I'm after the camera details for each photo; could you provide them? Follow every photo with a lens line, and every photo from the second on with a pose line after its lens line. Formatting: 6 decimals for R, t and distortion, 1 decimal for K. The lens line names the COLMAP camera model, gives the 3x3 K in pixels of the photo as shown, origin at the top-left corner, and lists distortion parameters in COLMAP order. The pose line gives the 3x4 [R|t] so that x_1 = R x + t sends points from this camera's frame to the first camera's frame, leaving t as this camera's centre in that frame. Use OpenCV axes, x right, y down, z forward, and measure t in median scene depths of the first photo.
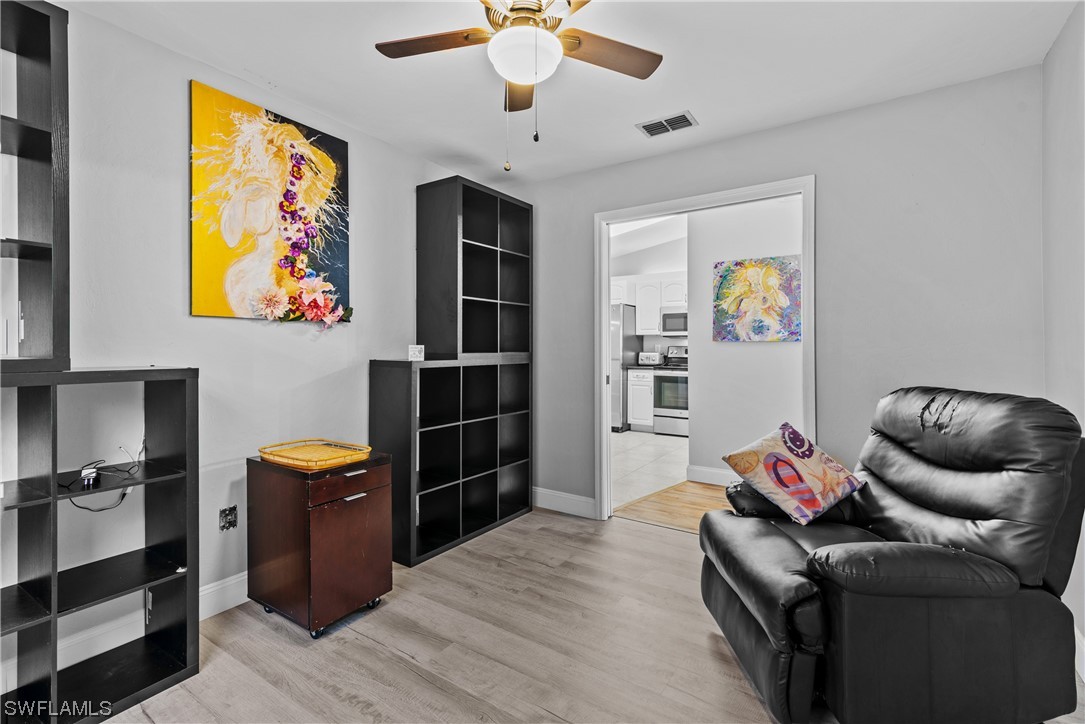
lens RADIAL K [[486.5, 0, 552.5], [0, 486.5, 355.8], [0, 0, 1]] dist [0.000830, 0.000119]
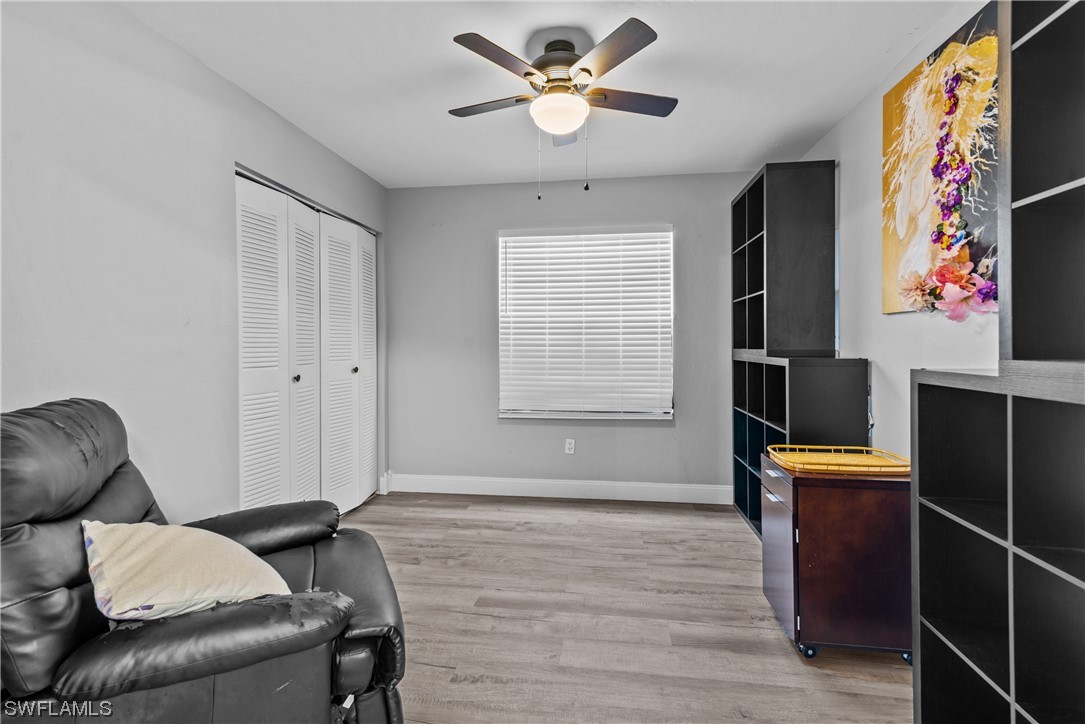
lens RADIAL K [[486.5, 0, 552.5], [0, 486.5, 355.8], [0, 0, 1]] dist [0.000830, 0.000119]
pose [[-0.903976, 0.020479, -0.427093, 0.334628], [0.004536, 0.999256, 0.038311, -0.028039], [0.427560, 0.032695, -0.903396, 1.392188]]
